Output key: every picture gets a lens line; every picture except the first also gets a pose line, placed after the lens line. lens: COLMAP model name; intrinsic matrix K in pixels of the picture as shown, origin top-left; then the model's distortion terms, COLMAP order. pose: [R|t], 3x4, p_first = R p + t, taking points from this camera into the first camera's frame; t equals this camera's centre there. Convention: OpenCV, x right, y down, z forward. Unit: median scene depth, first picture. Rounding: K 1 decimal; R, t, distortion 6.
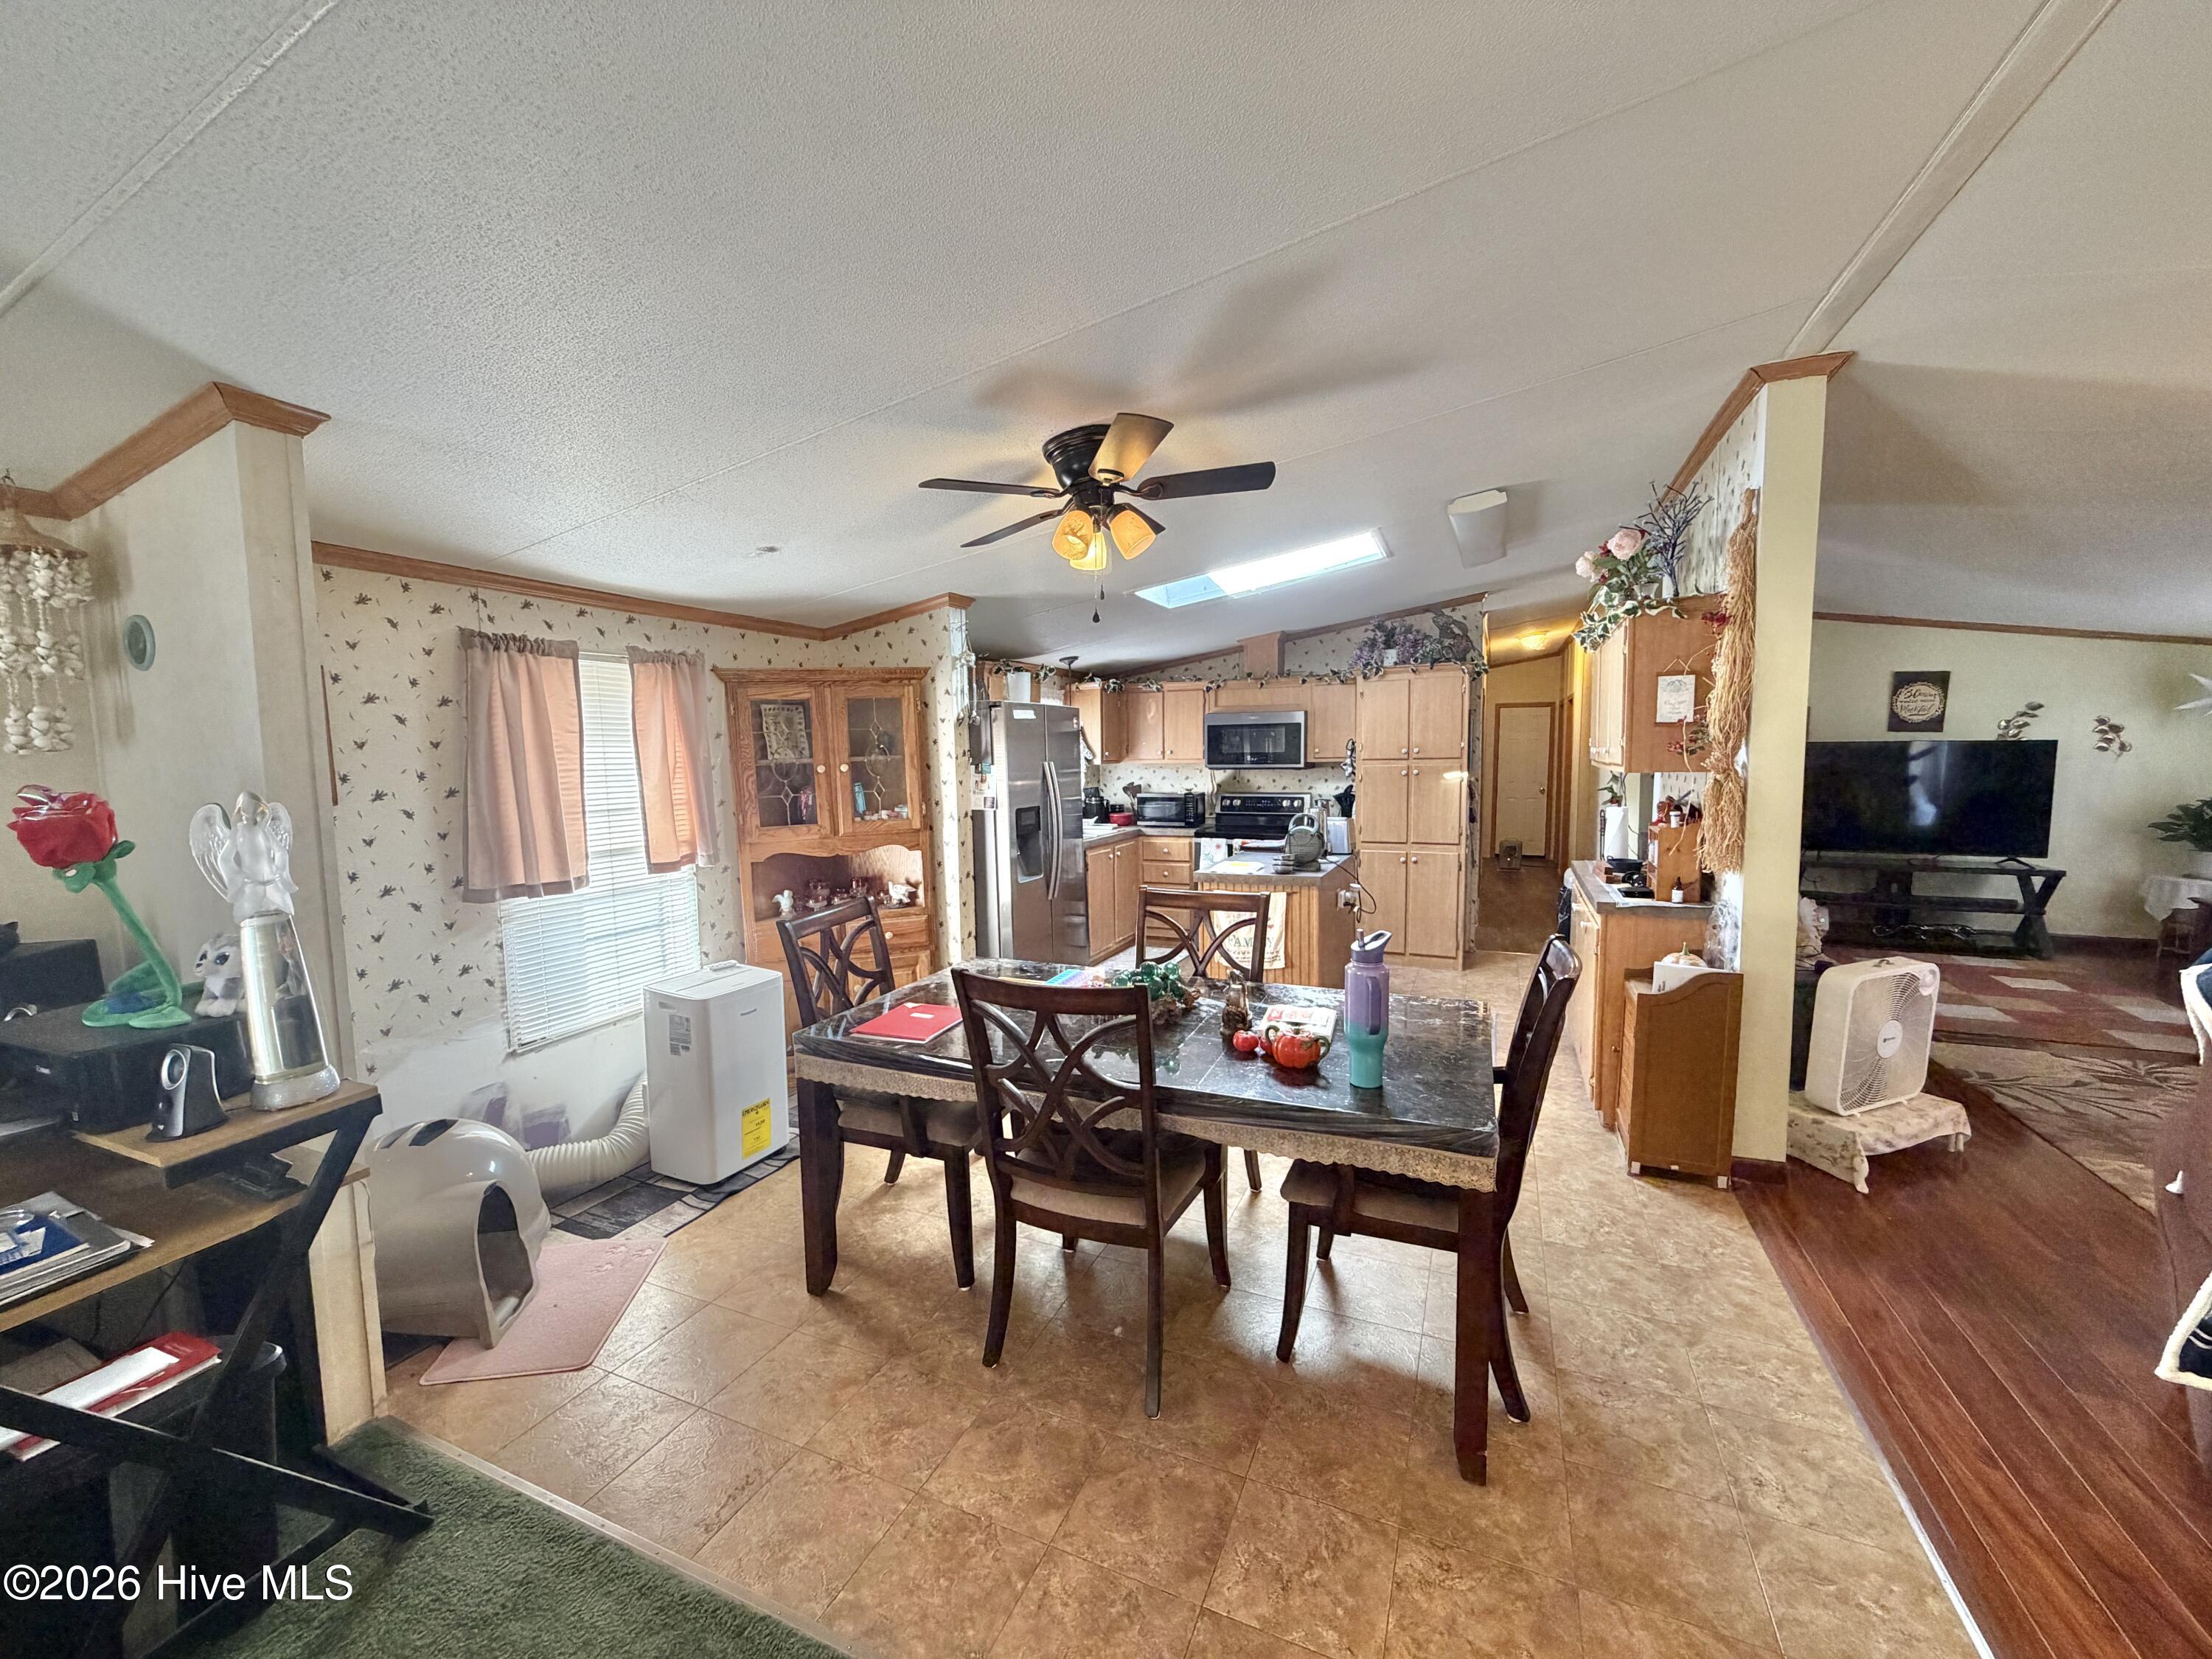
lens RADIAL K [[881.6, 0, 1101.4], [0, 881.6, 827.4], [0, 0, 1]] dist [-0.003004, 0.000285]
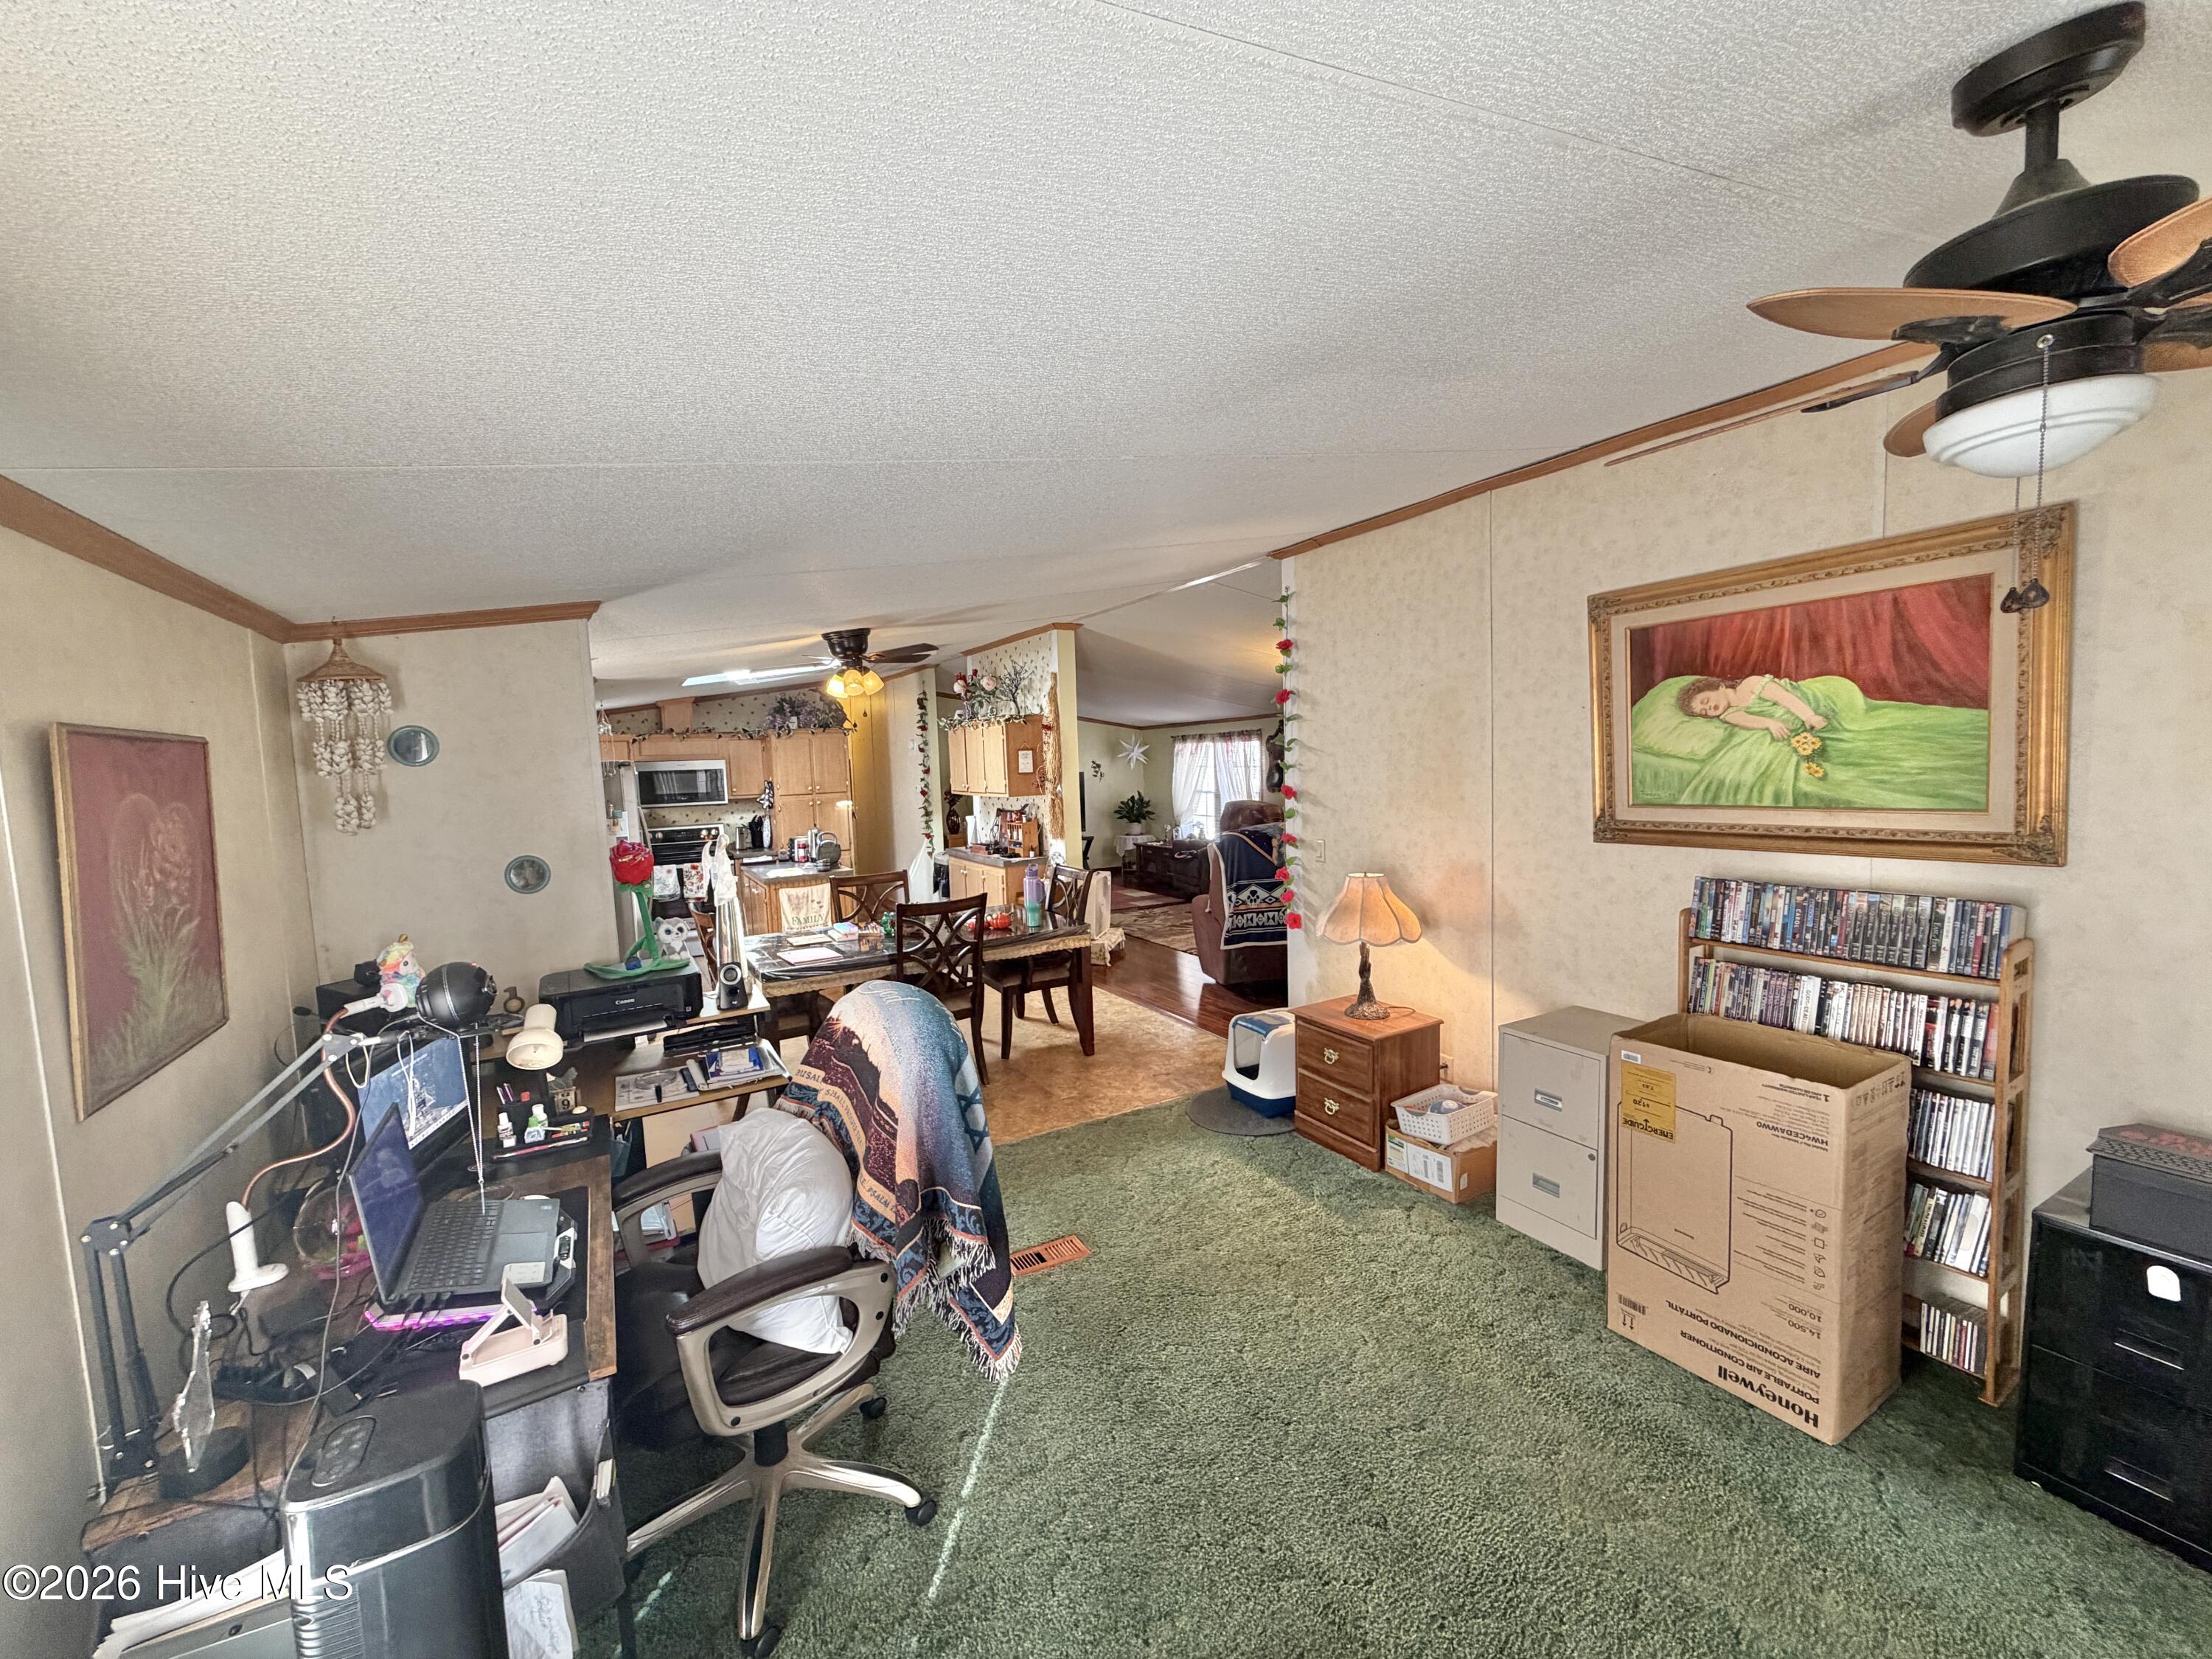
lens RADIAL K [[881.6, 0, 1099.2], [0, 881.6, 831.6], [0, 0, 1]] dist [-0.003004, 0.000285]
pose [[0.589838, -0.071687, 0.804333, -0.523510], [0.093724, 0.995398, 0.019986, -0.002056], [-0.802064, 0.063597, 0.593842, -0.213501]]
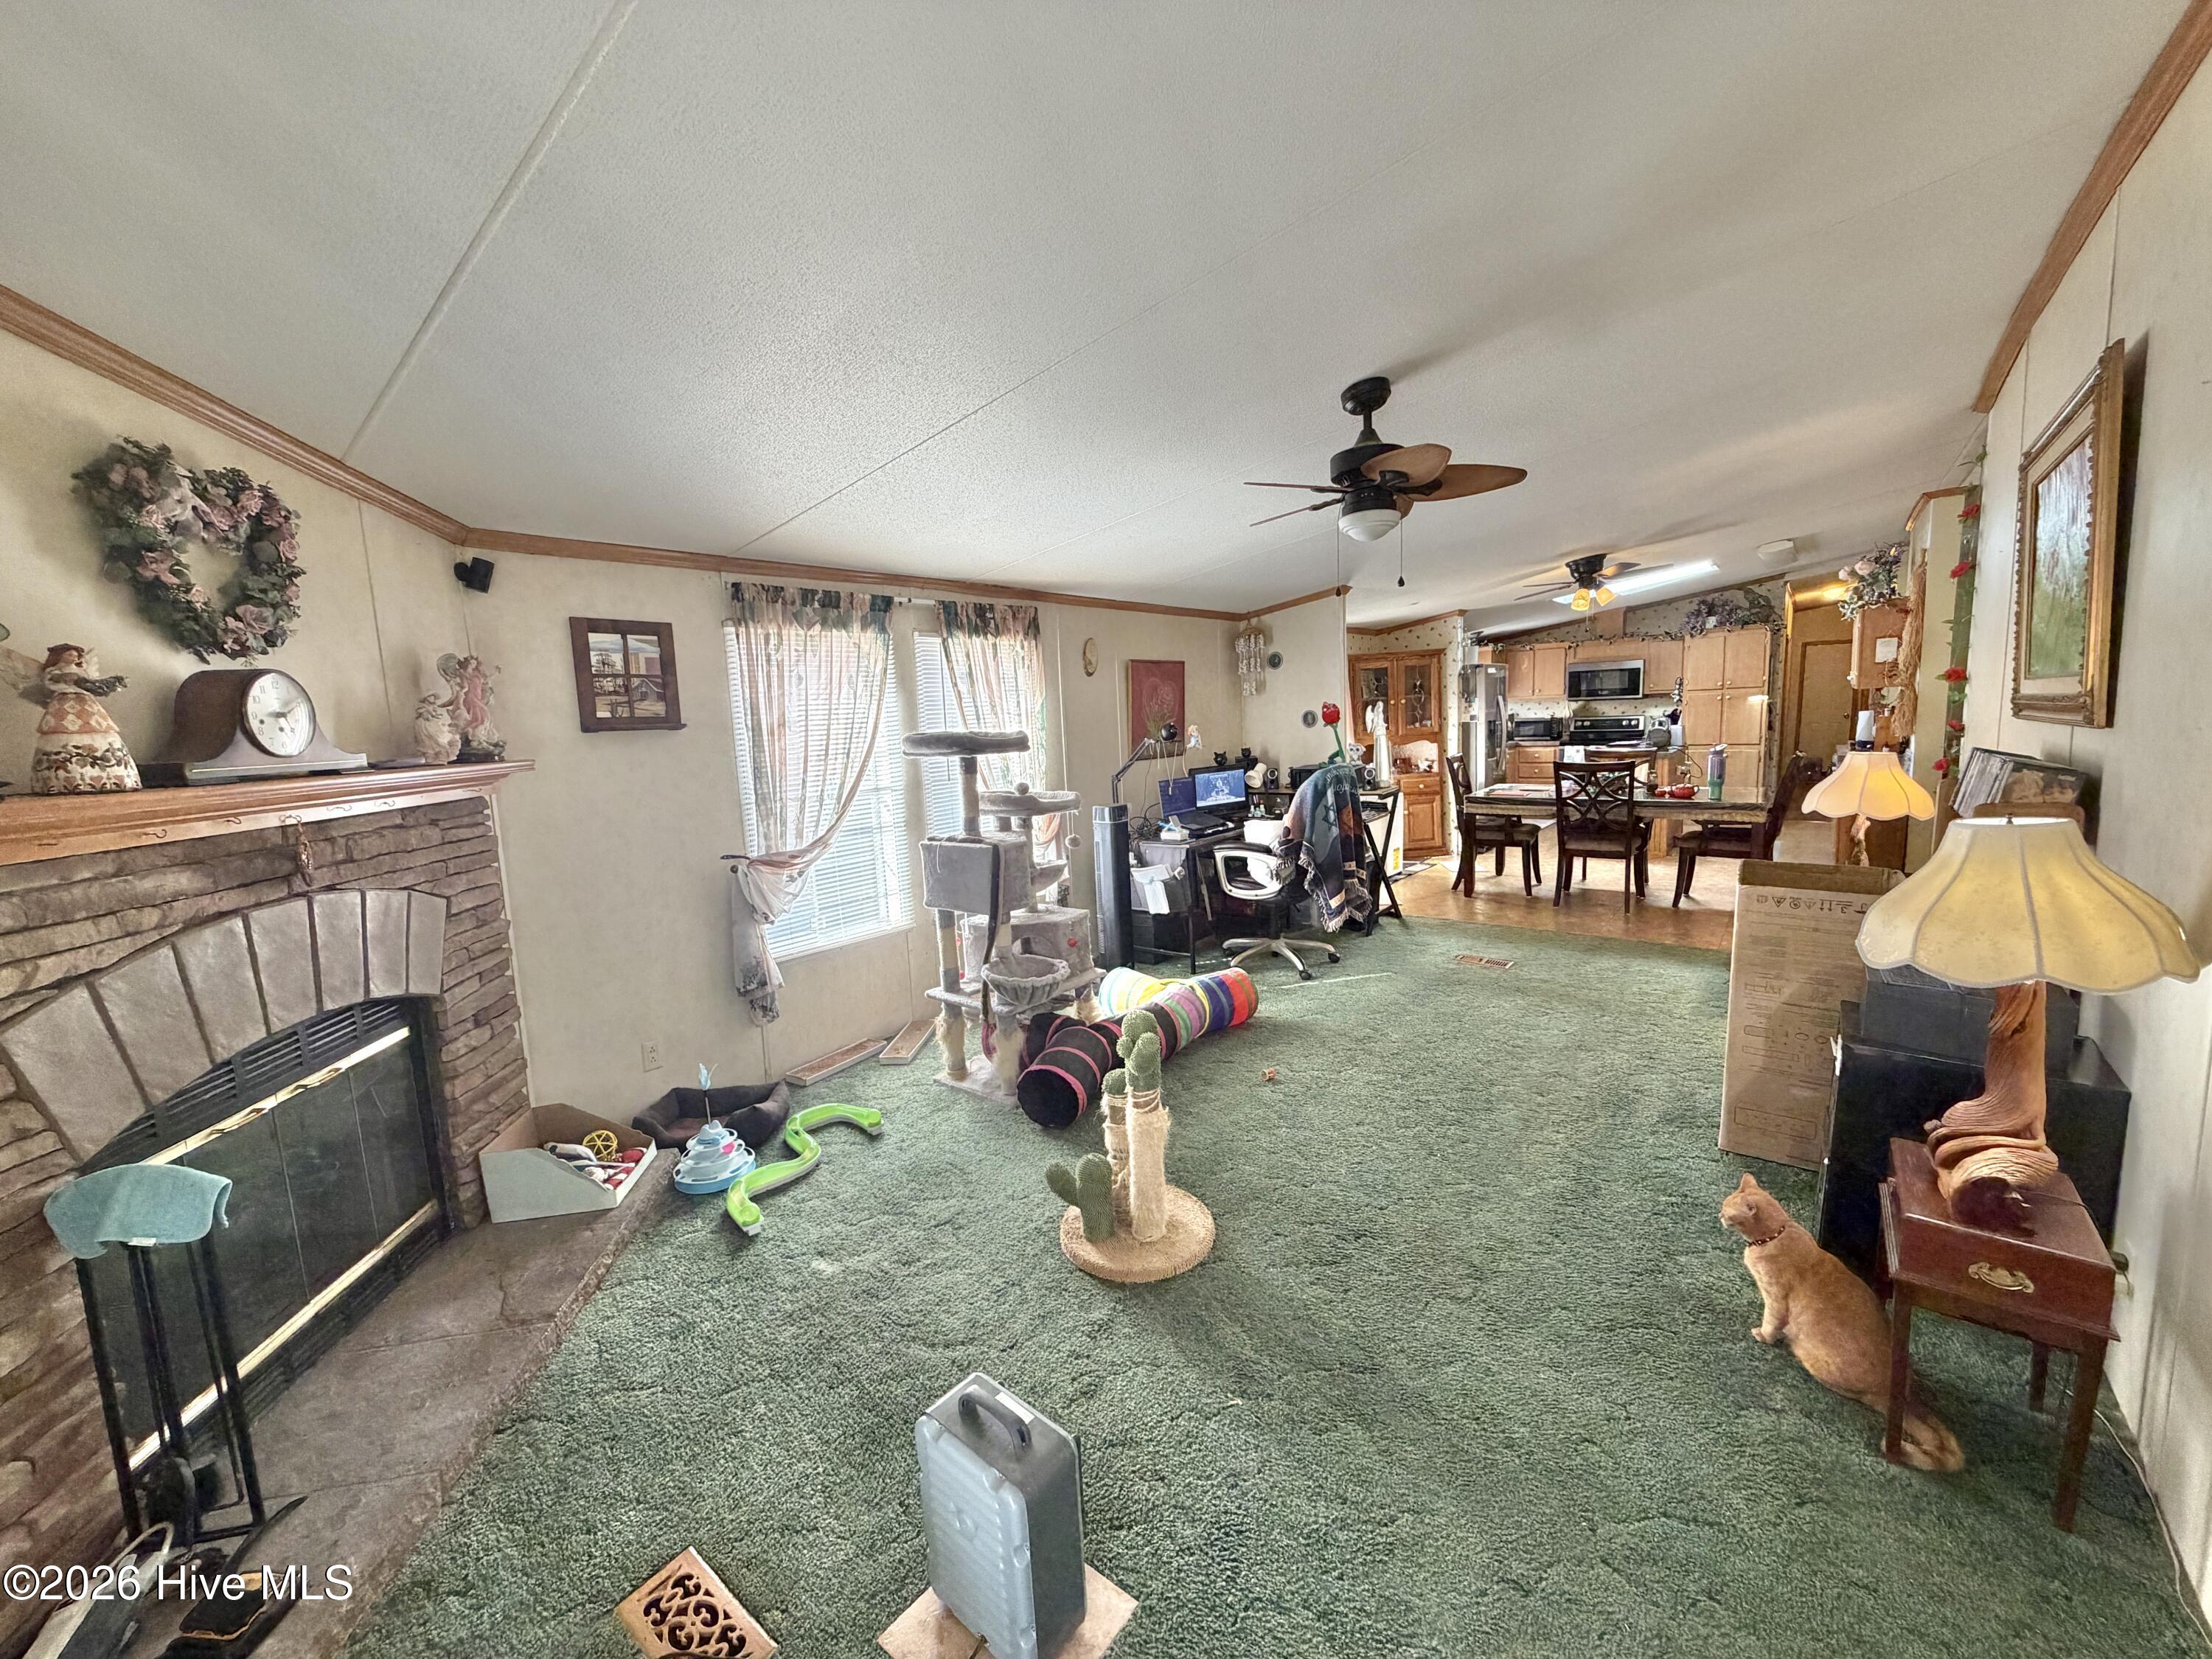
lens RADIAL K [[881.6, 0, 1096.7], [0, 881.6, 828.9], [0, 0, 1]] dist [-0.003004, 0.000285]
pose [[0.965235, 0.005457, -0.261326, -0.293621], [0.008561, 0.998586, 0.052473, 0.074198], [0.261243, -0.052886, 0.963823, -0.752686]]
